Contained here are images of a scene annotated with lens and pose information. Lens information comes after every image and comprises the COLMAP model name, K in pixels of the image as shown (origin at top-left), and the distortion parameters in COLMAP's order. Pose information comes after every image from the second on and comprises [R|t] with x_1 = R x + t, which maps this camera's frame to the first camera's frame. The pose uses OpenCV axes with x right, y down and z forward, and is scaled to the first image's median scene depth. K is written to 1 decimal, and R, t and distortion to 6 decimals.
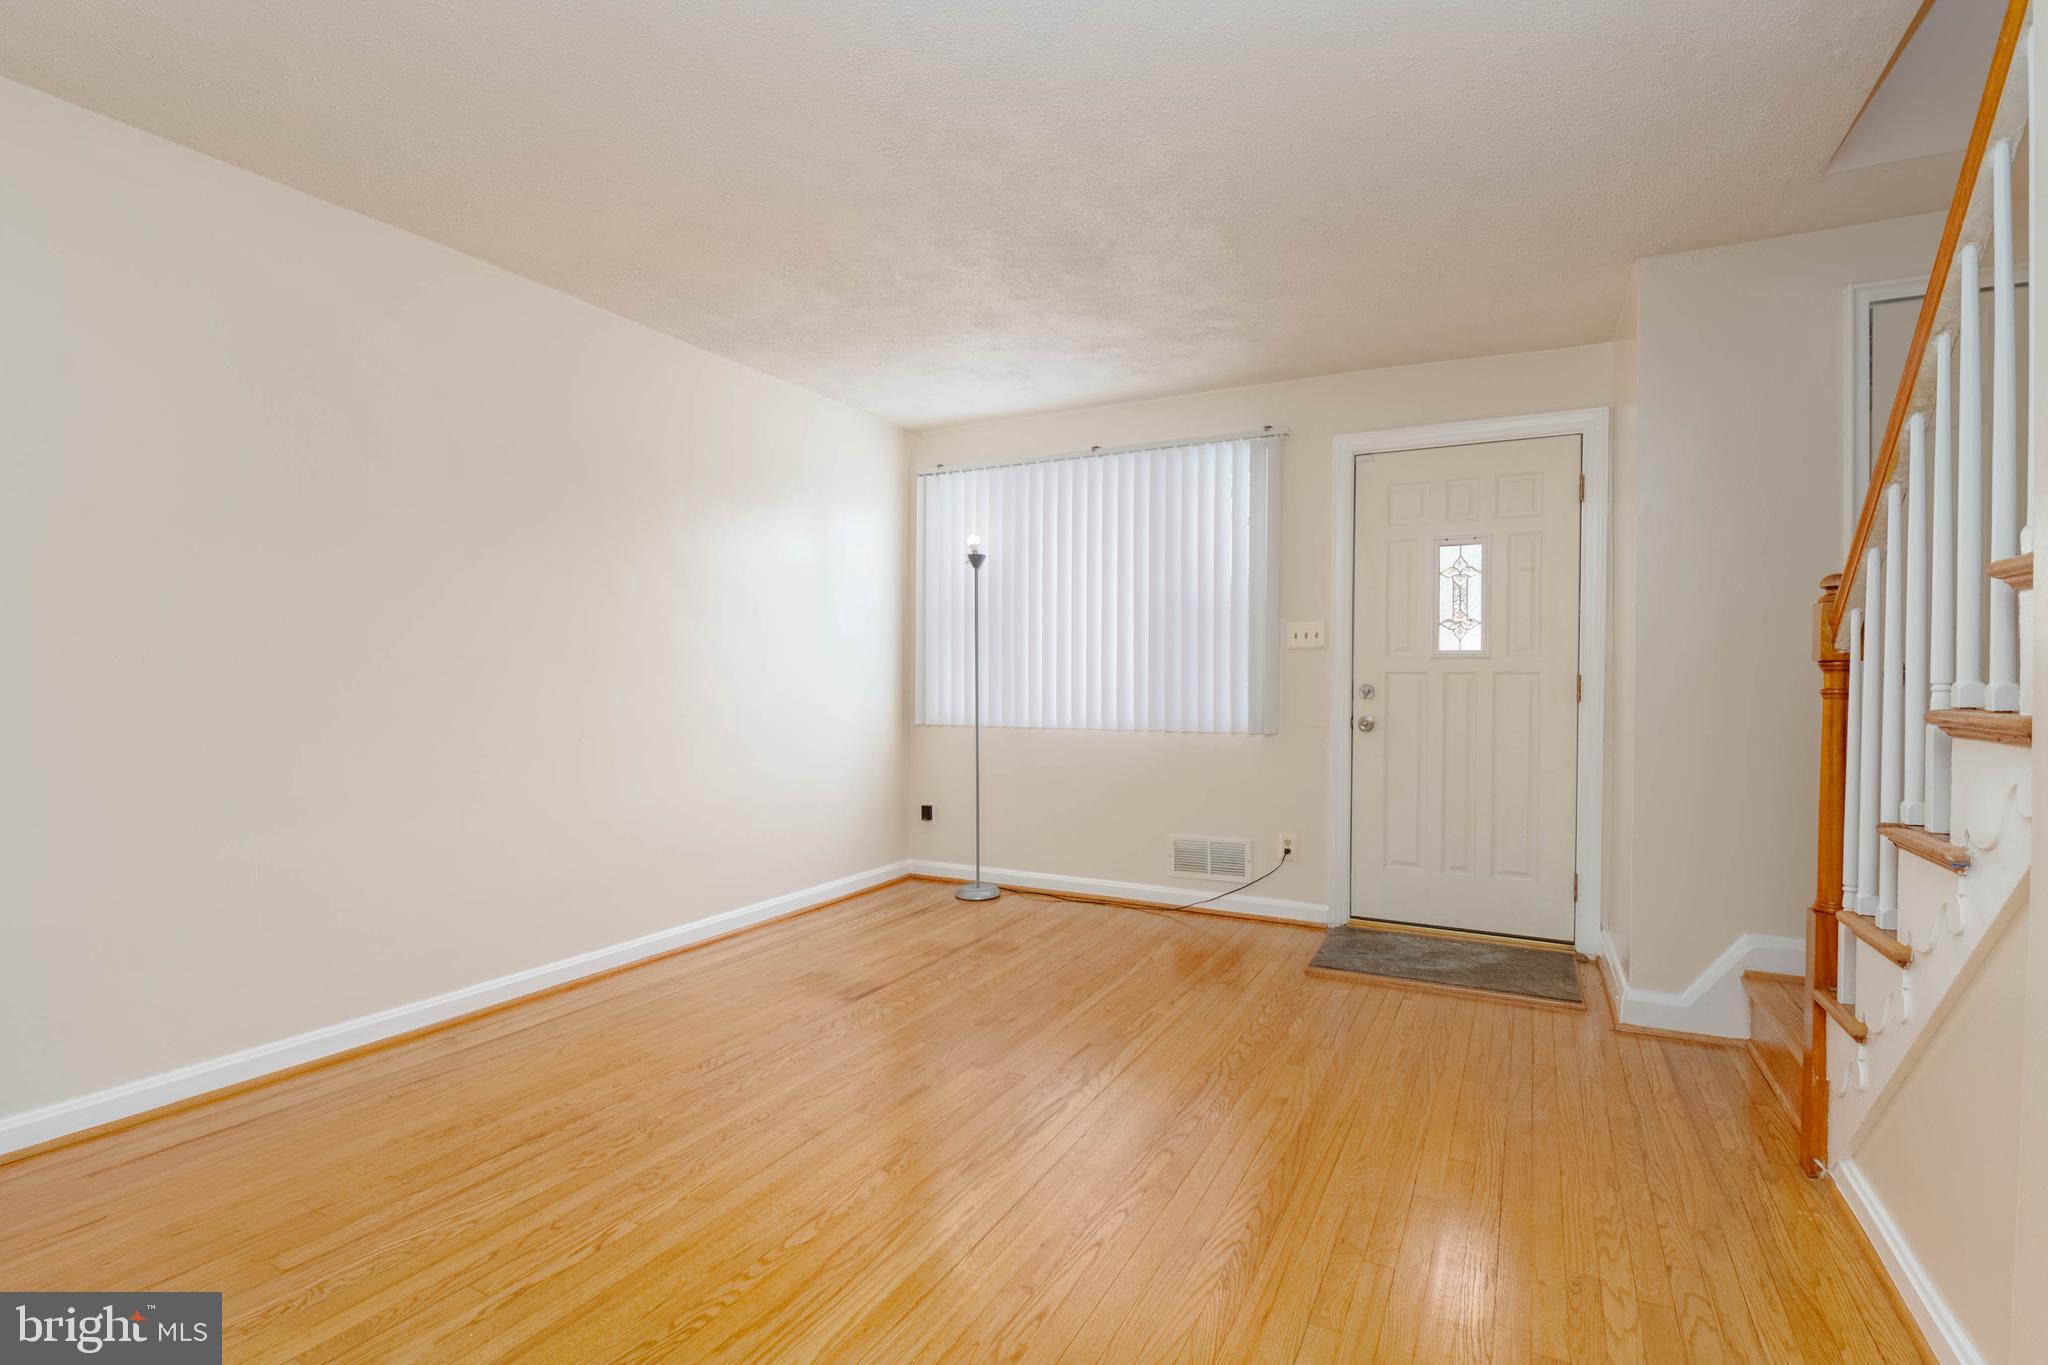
lens RADIAL K [[954.9, 0, 1045.2], [0, 954.9, 686.9], [0, 0, 1]] dist [-0.004720, -0.002147]
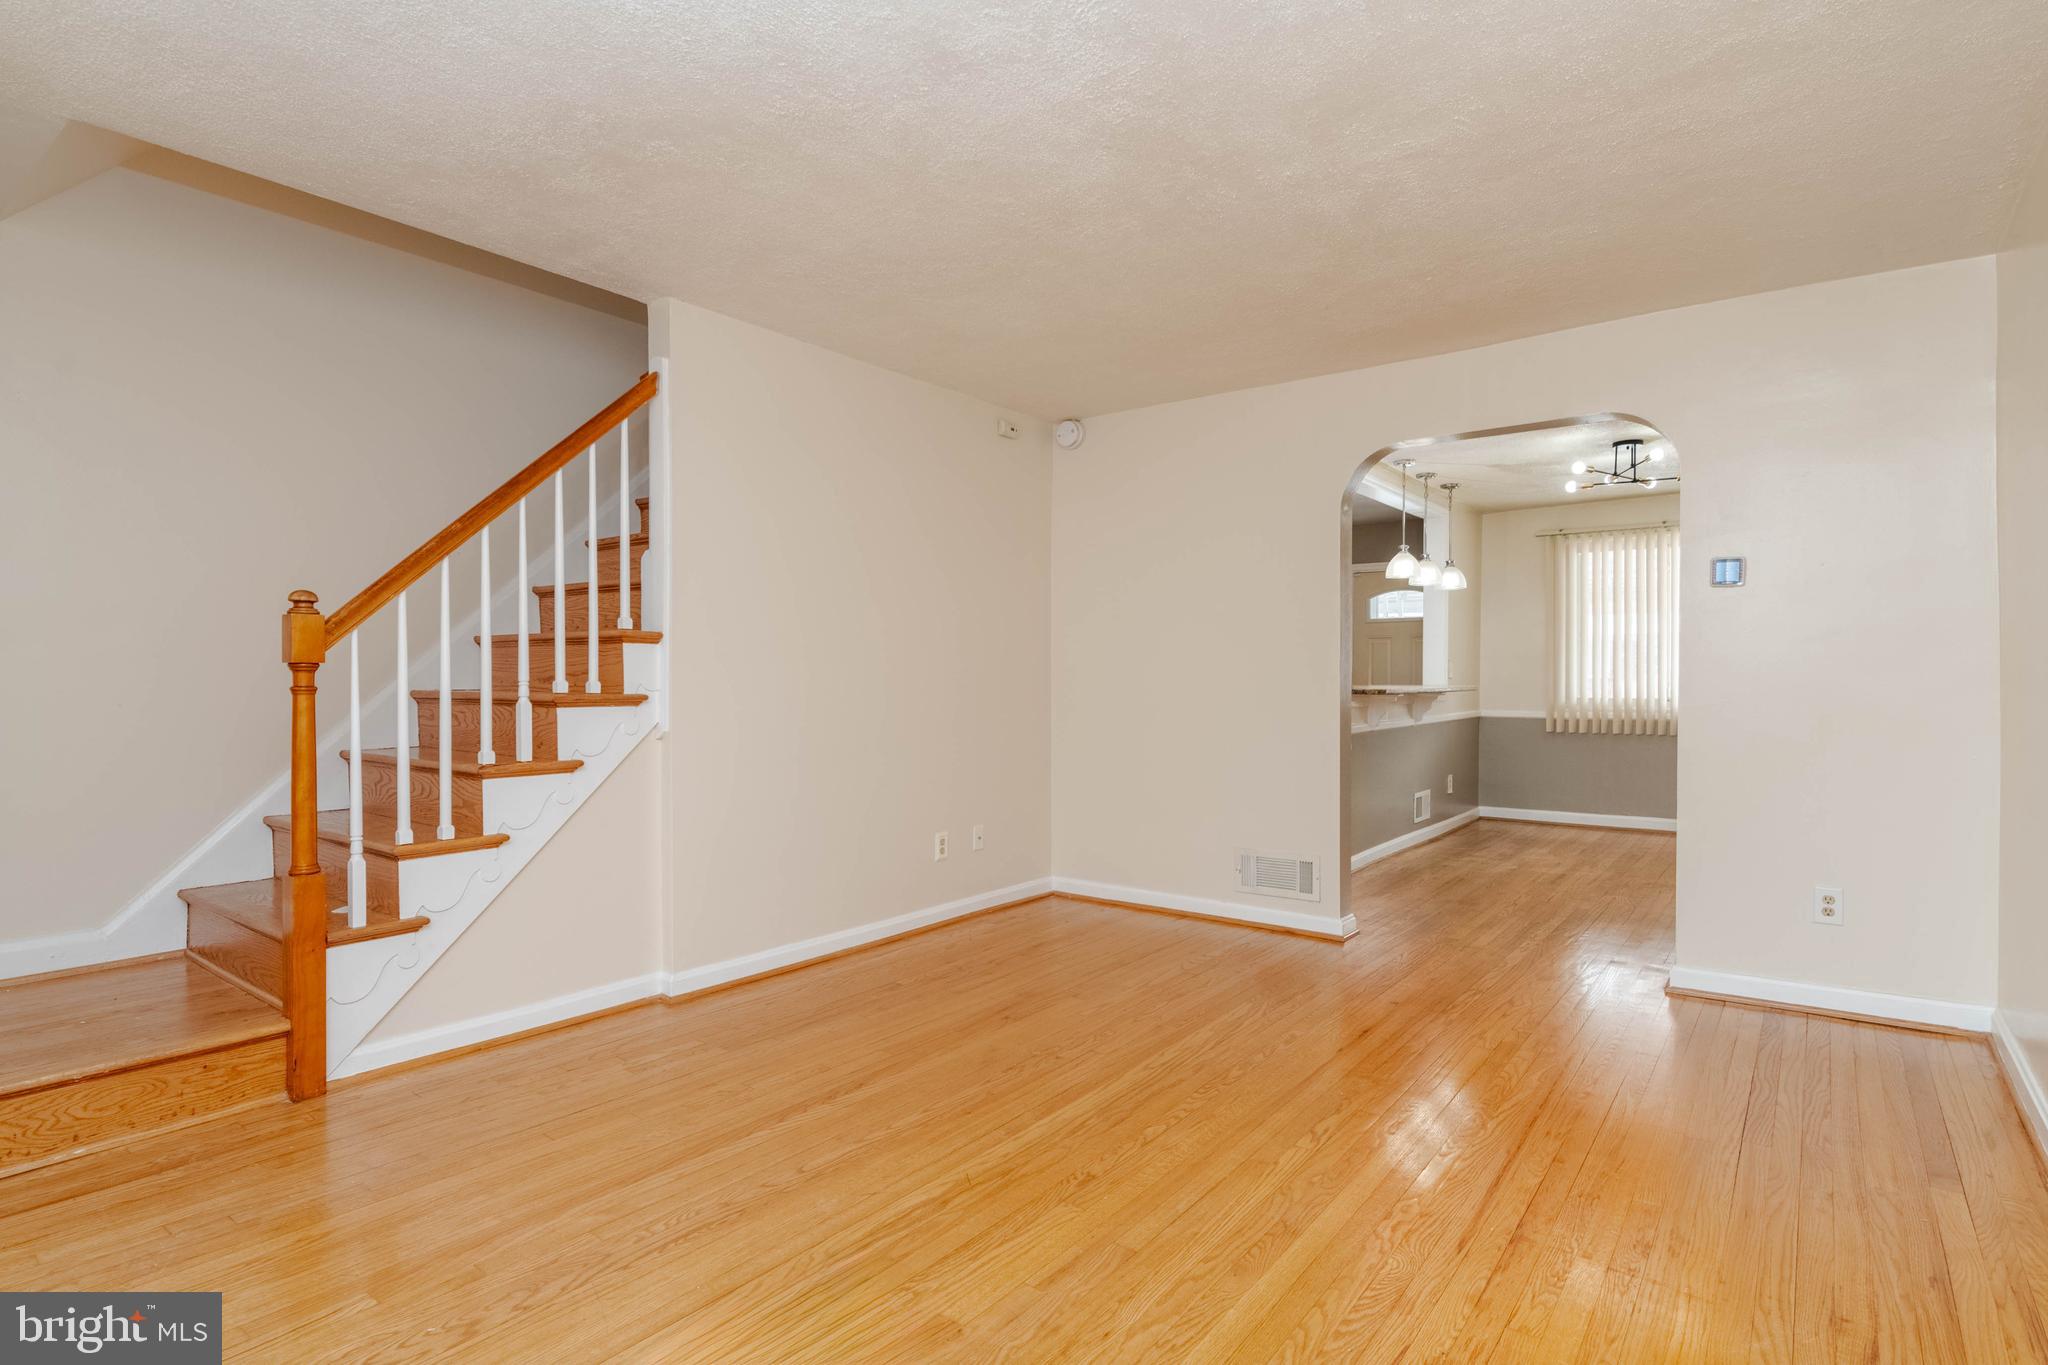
lens RADIAL K [[1026.6, 0, 1028.7], [0, 1026.6, 700.3], [0, 0, 1]] dist [0.000436, -0.005336]
pose [[-0.982093, -0.009263, 0.188168, -0.172280], [-0.003808, 0.999563, 0.029329, -0.011912], [-0.188358, 0.028088, -0.981699, 1.178861]]
